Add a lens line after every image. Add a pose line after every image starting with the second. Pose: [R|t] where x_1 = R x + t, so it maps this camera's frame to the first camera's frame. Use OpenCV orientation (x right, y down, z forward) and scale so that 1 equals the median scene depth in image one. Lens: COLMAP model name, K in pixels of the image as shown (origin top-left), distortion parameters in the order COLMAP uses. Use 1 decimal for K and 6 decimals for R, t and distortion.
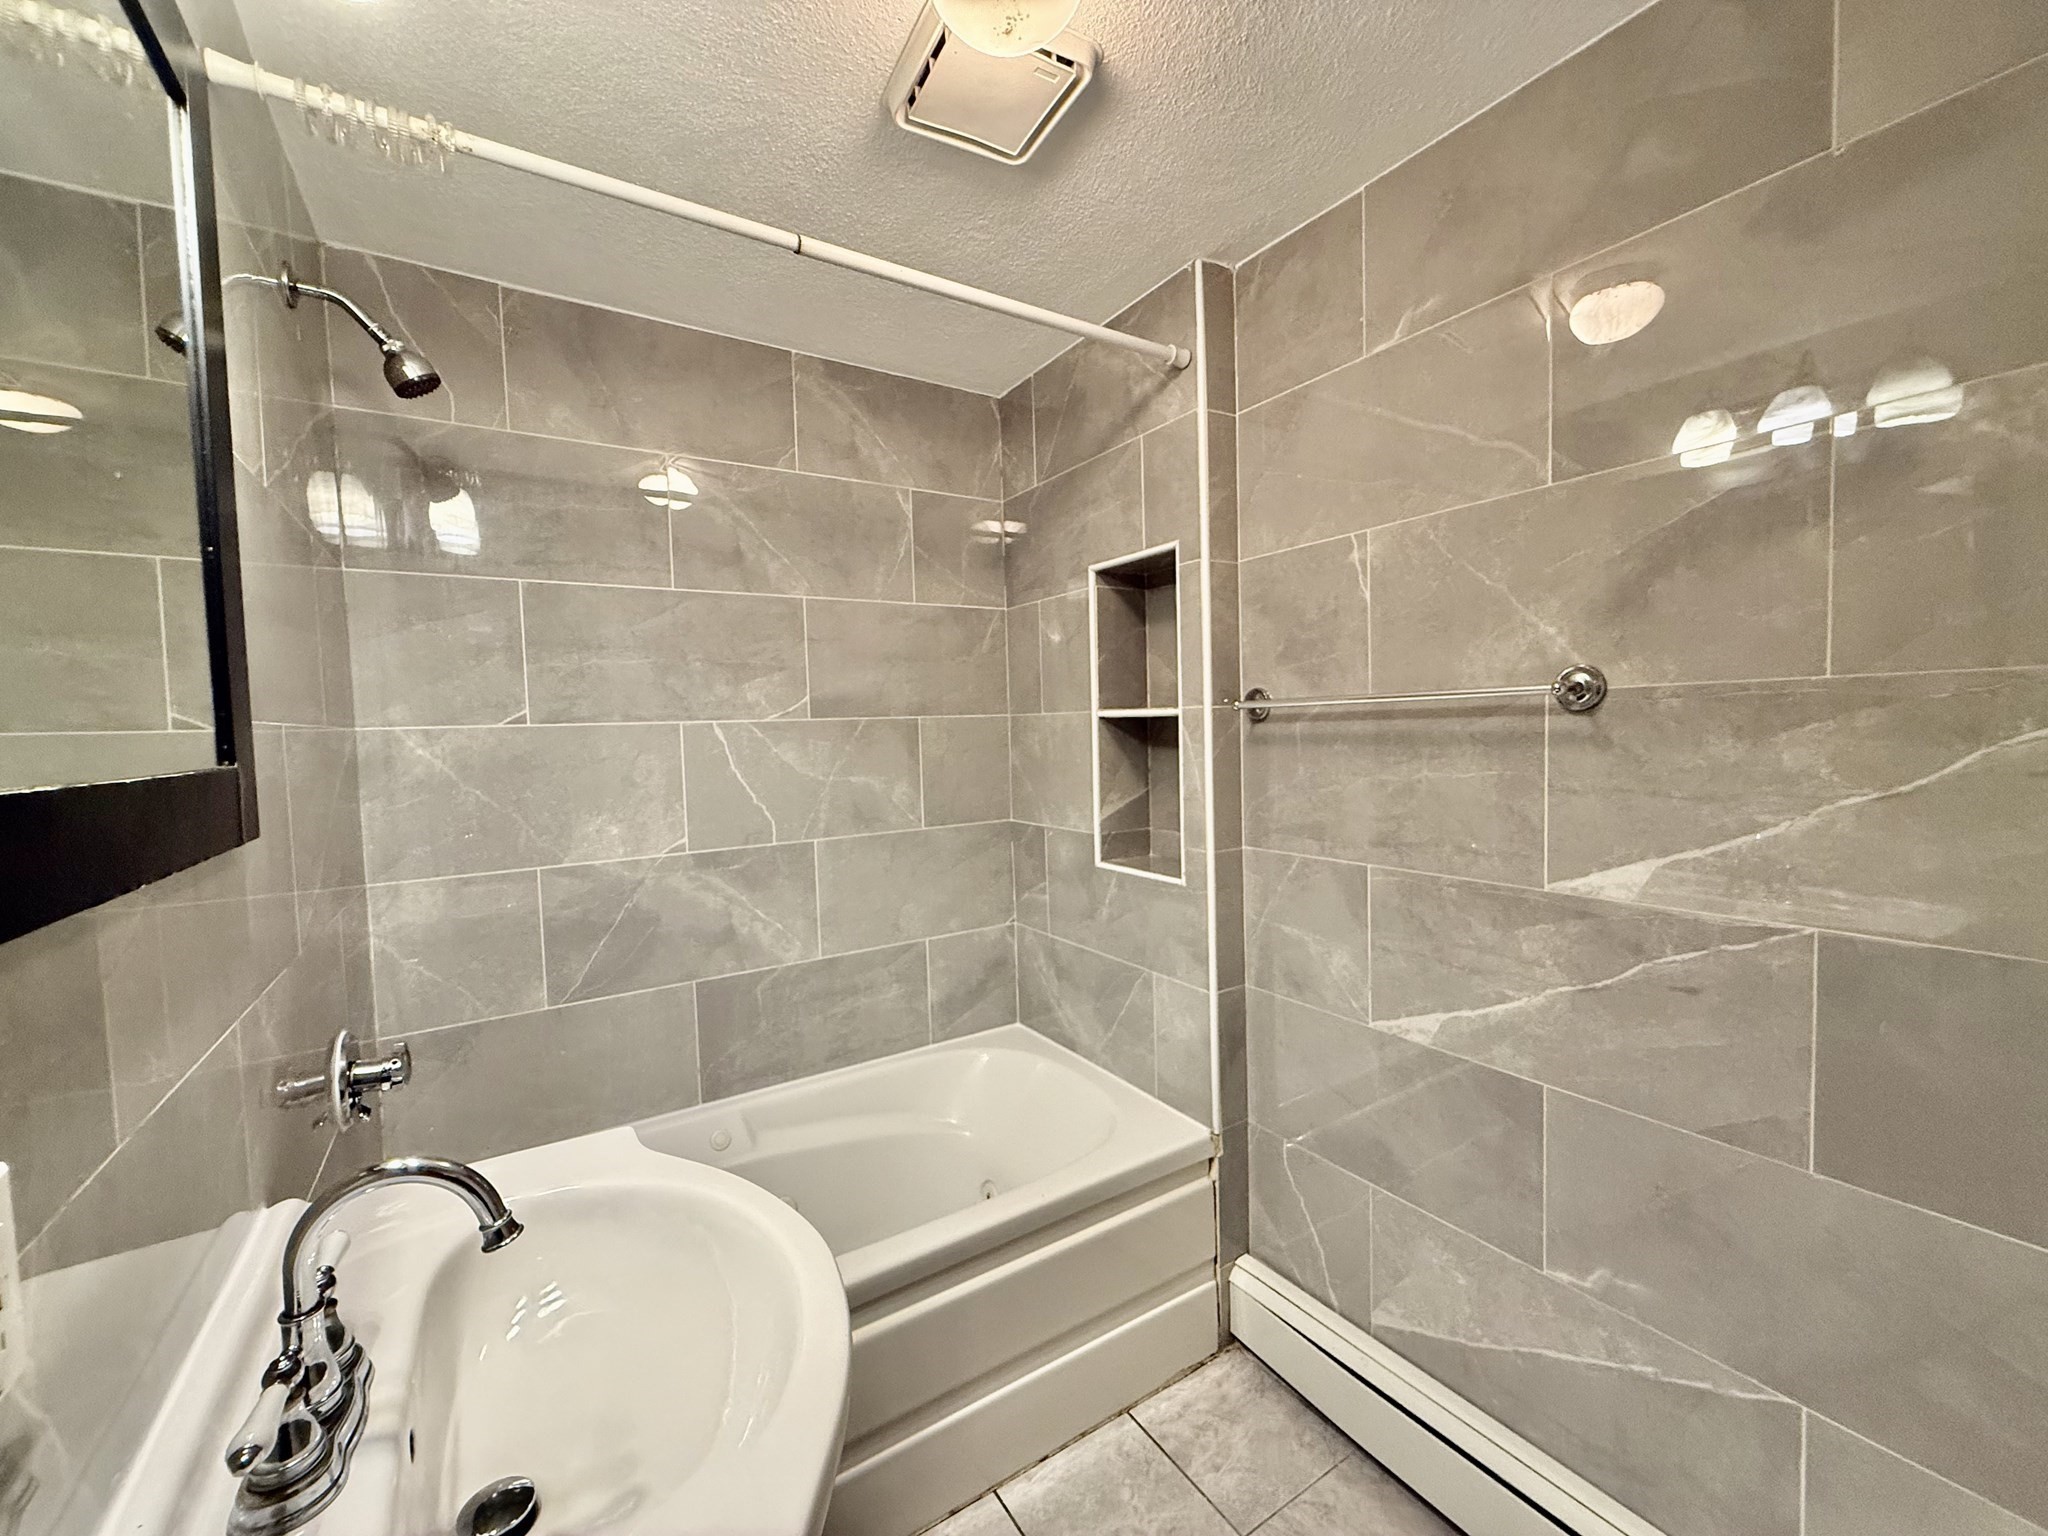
lens RADIAL K [[815.1, 0, 1022.0], [0, 815.1, 765.2], [0, 0, 1]] dist [-0.001664, 0.000179]
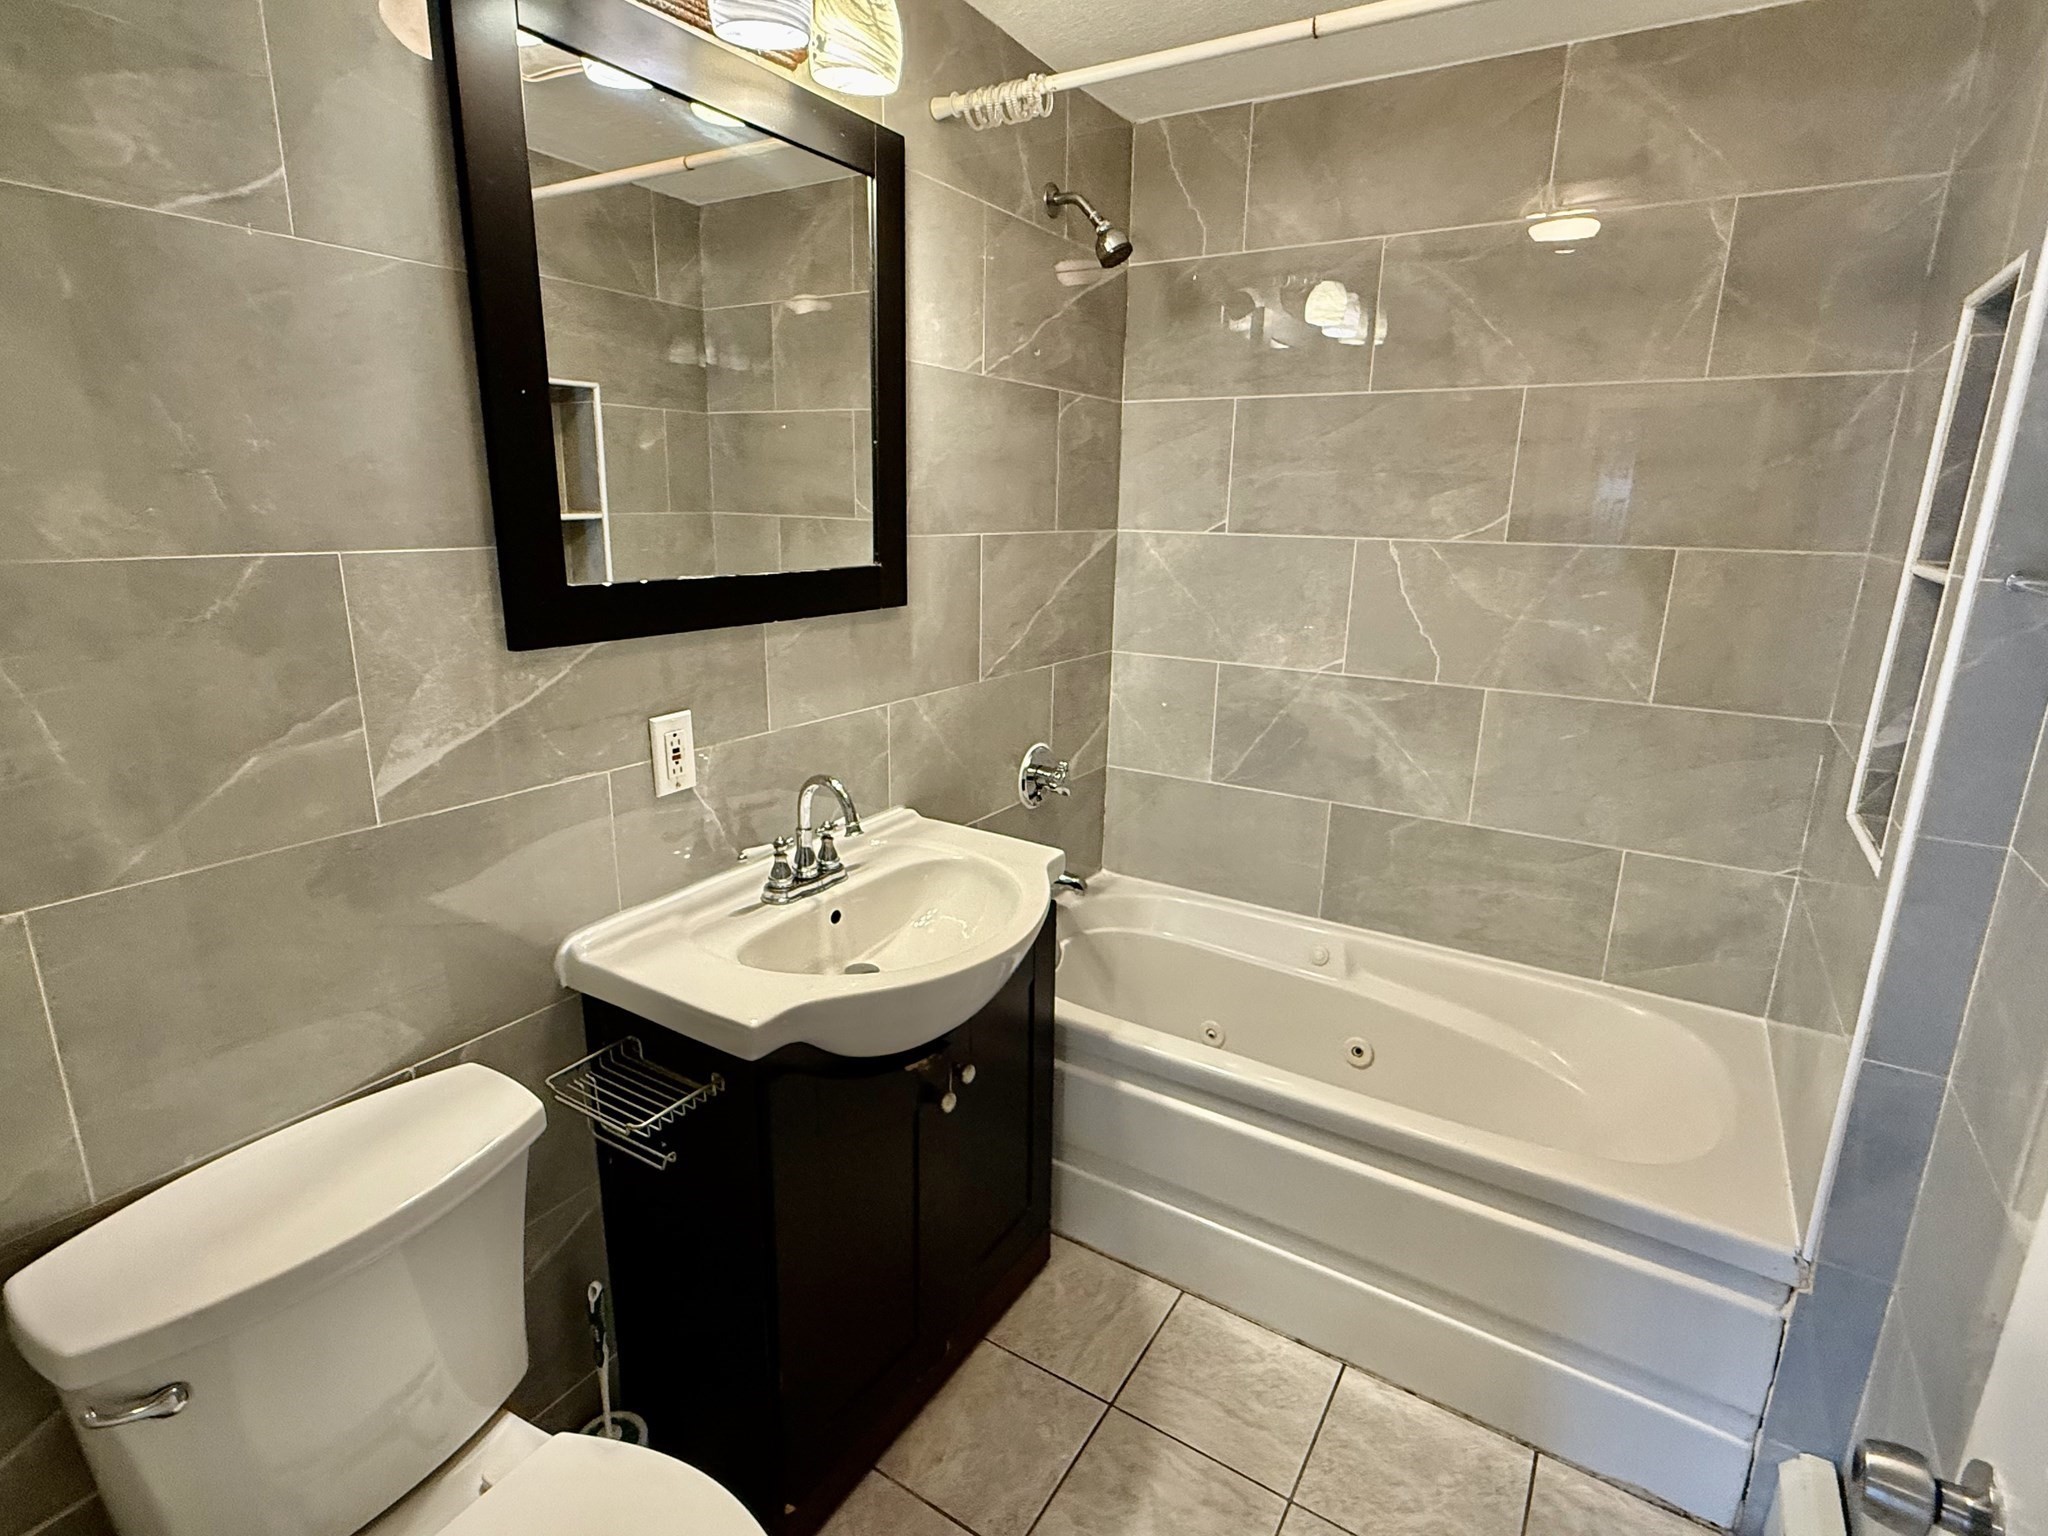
lens RADIAL K [[1028.1, 0, 1019.4], [0, 1028.1, 766.7], [0, 0, 1]] dist [-0.003532, 0.000248]
pose [[0.427349, 0.259920, -0.865918, 0.526541], [-0.074744, 0.964661, 0.252671, -0.068859], [0.900992, -0.043256, 0.431675, 0.109356]]
